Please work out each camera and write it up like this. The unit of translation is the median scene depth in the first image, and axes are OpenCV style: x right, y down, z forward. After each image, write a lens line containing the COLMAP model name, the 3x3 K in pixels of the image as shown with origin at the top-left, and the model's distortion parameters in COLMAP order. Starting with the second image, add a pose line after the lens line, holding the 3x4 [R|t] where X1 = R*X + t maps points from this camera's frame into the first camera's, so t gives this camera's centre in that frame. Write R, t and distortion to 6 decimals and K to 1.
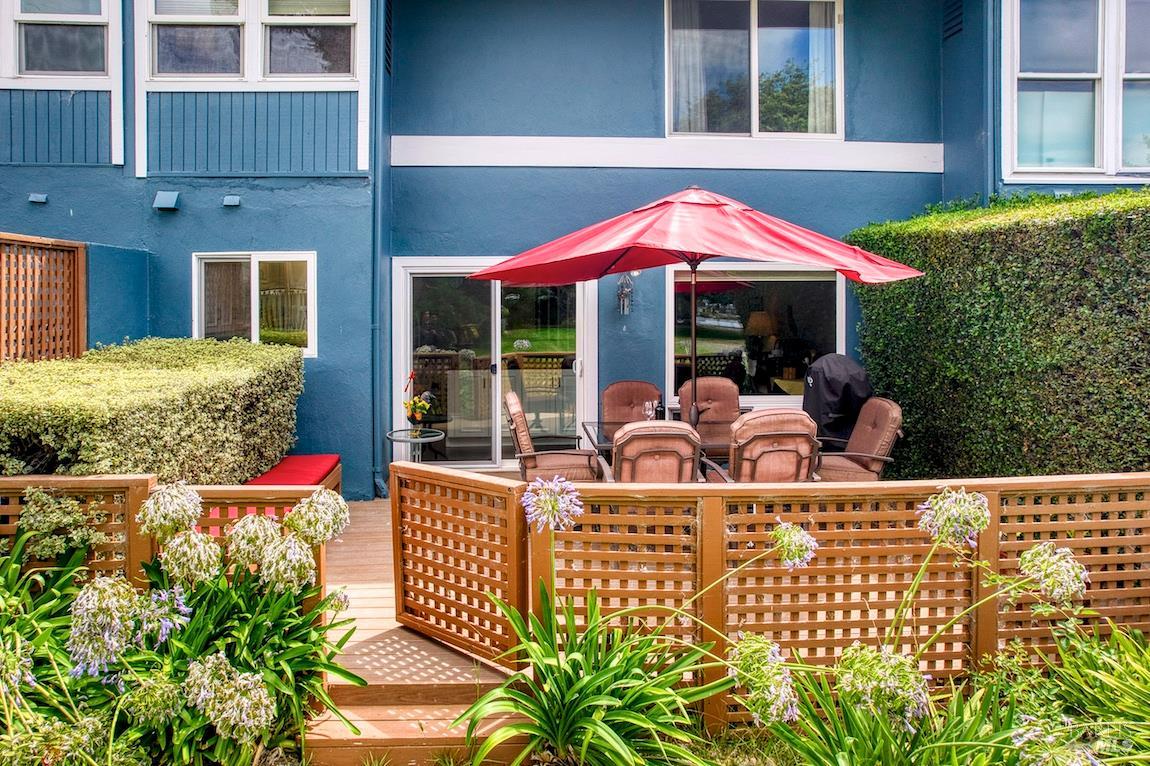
lens RADIAL K [[748.5, 0, 591.2], [0, 748.5, 383.3], [0, 0, 1]] dist [-0.078238, 0.062770]
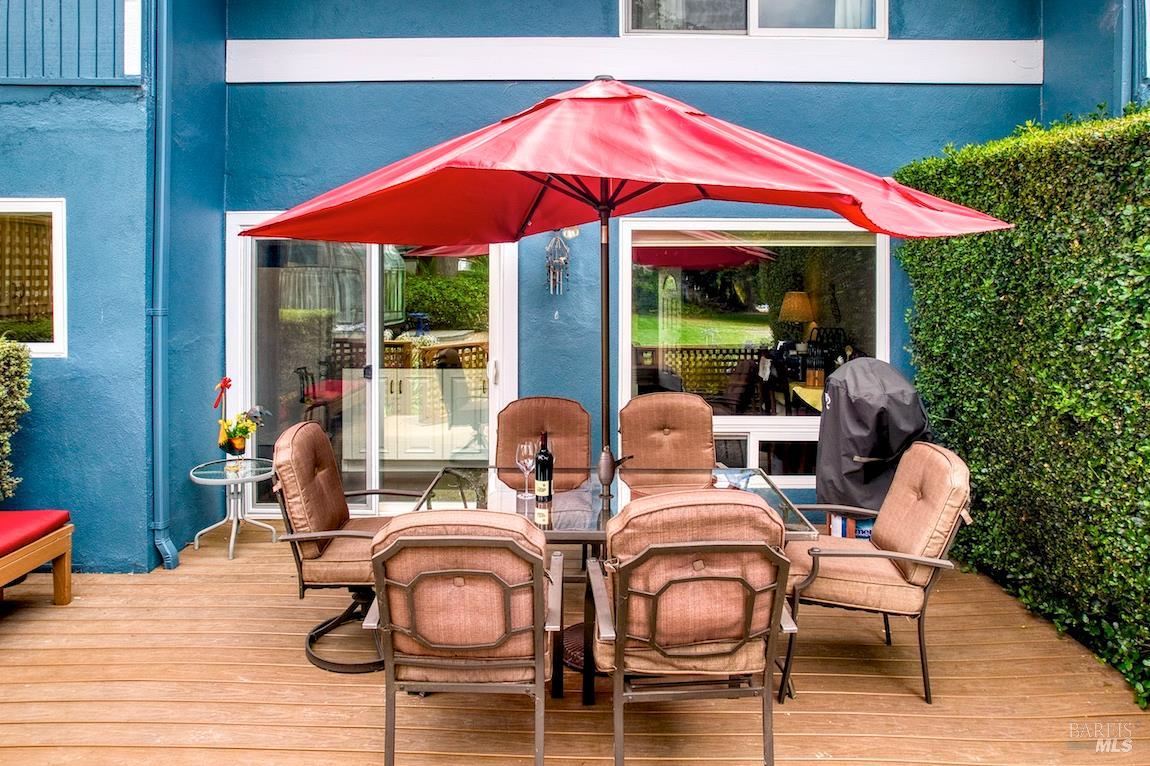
lens RADIAL K [[856.5, 0, 555.3], [0, 856.5, 356.1], [0, 0, 1]] dist [-0.094377, 0.102245]
pose [[0.997503, 0.010917, -0.069778, 0.138426], [-0.012246, 0.999751, -0.018650, -0.030840], [0.069557, 0.019458, 0.997388, 0.315069]]
